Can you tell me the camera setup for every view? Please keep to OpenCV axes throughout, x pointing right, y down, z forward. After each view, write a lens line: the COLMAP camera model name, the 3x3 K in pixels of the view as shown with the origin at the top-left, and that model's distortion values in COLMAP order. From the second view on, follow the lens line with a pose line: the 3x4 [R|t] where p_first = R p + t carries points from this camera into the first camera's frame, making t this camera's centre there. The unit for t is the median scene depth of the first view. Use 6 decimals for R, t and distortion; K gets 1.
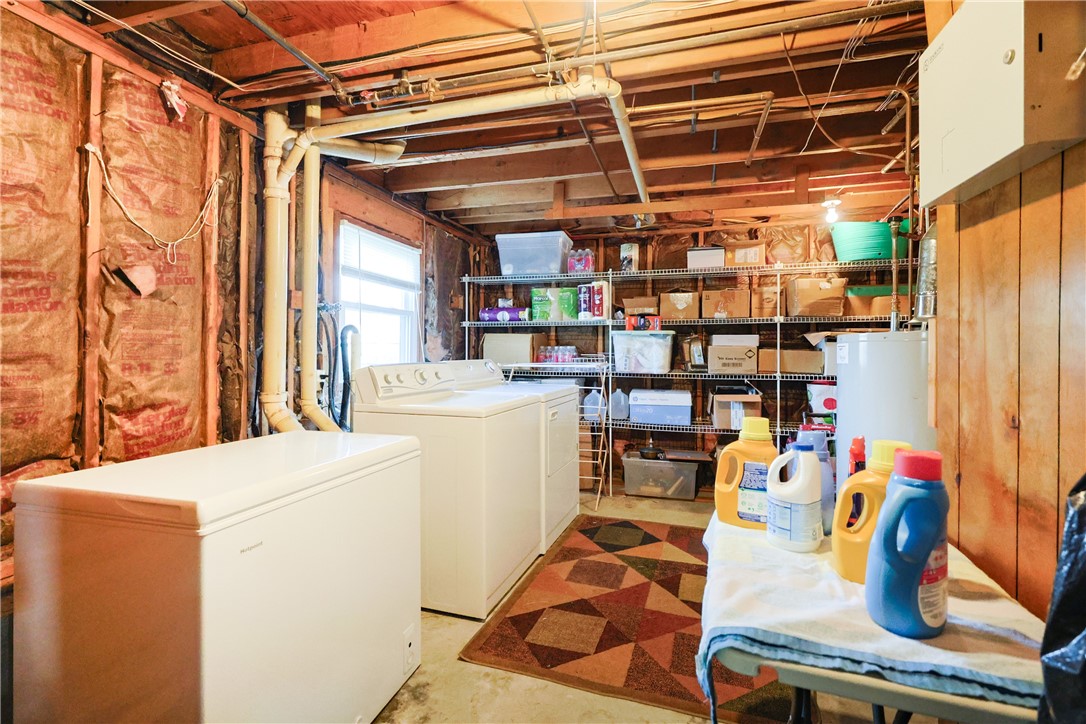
lens RADIAL K [[465.4, 0, 546.6], [0, 465.4, 349.1], [0, 0, 1]] dist [-0.002774, -0.000040]
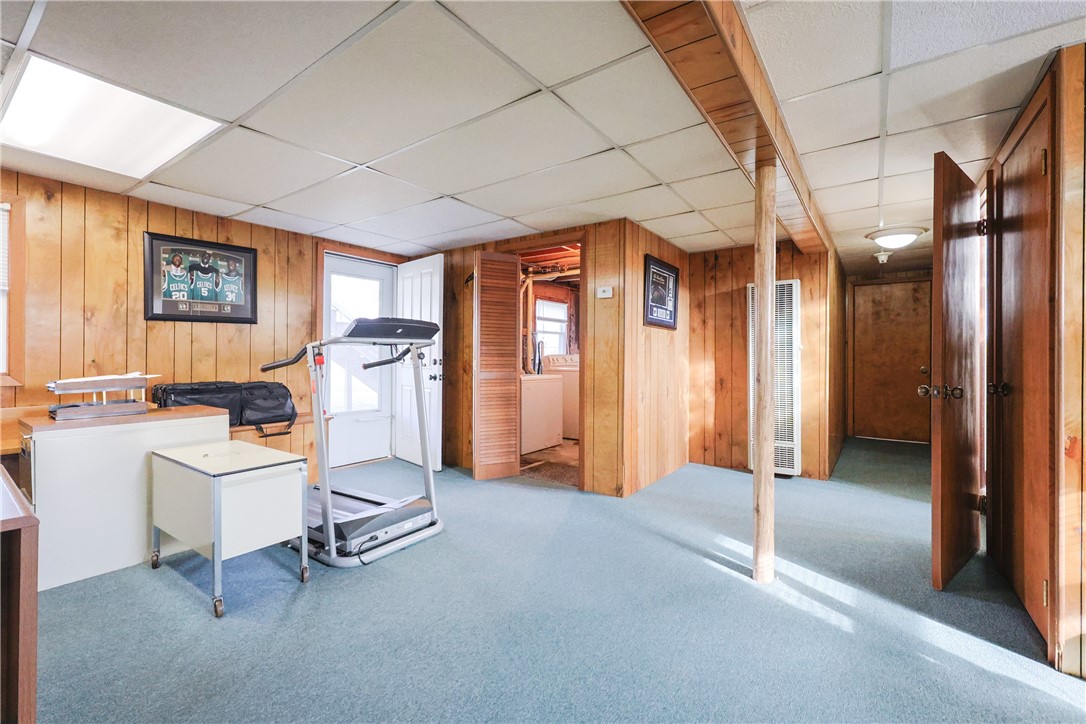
lens RADIAL K [[465.4, 0, 546.6], [0, 465.4, 349.1], [0, 0, 1]] dist [-0.002774, -0.000040]
pose [[0.946110, 0.009983, -0.323691, 0.430505], [-0.013043, 0.999888, -0.007284, 0.016667], [0.323582, 0.011113, 0.946135, -1.365581]]
